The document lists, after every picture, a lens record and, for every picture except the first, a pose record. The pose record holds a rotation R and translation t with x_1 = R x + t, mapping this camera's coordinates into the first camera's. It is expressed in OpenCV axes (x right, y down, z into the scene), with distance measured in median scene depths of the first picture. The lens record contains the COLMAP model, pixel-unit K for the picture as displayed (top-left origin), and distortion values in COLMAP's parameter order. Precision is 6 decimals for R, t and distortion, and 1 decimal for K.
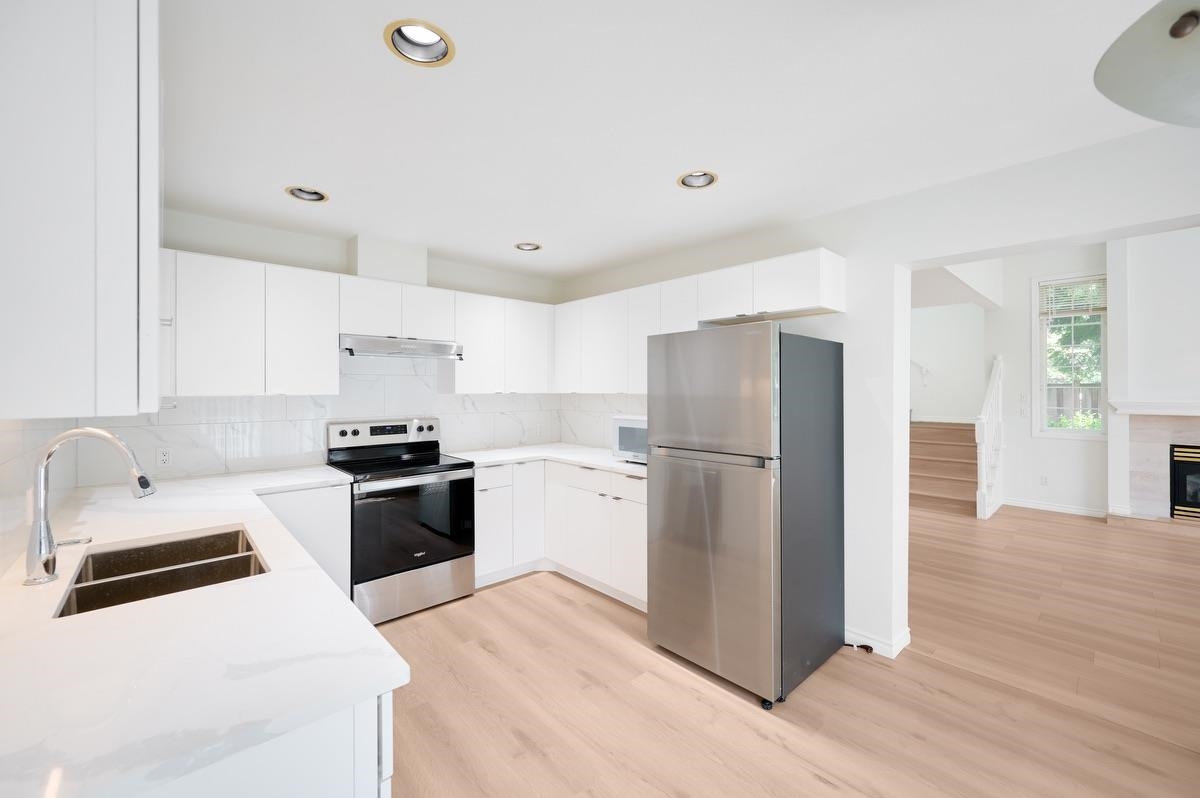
lens RADIAL K [[484.4, 0, 609.9], [0, 484.4, 388.7], [0, 0, 1]] dist [-0.000669, 0.000062]
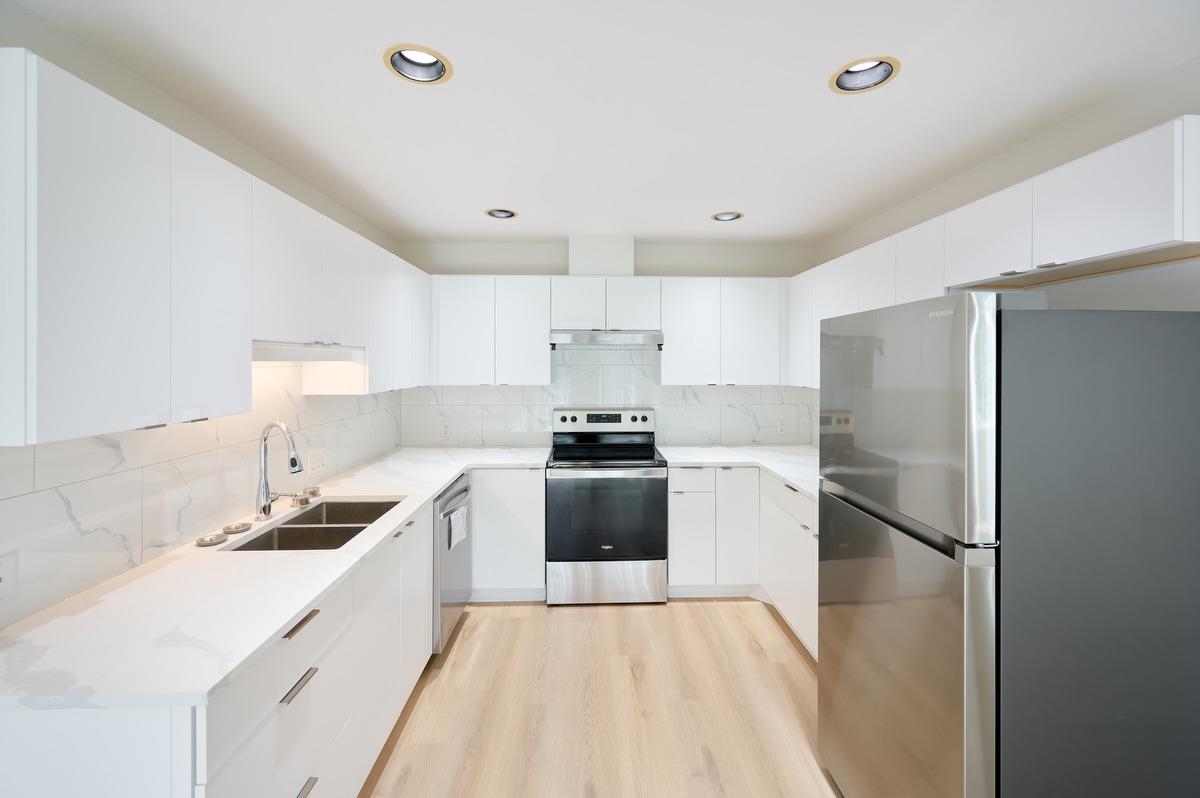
lens RADIAL K [[499.0, 0, 600.8], [0, 499.0, 363.1], [0, 0, 1]] dist [-0.000532, -0.000277]
pose [[0.754648, 0.005135, -0.656110, 0.255060], [-0.003848, 0.999987, 0.003400, -0.039071], [0.656119, -0.000041, 0.754658, 0.201860]]
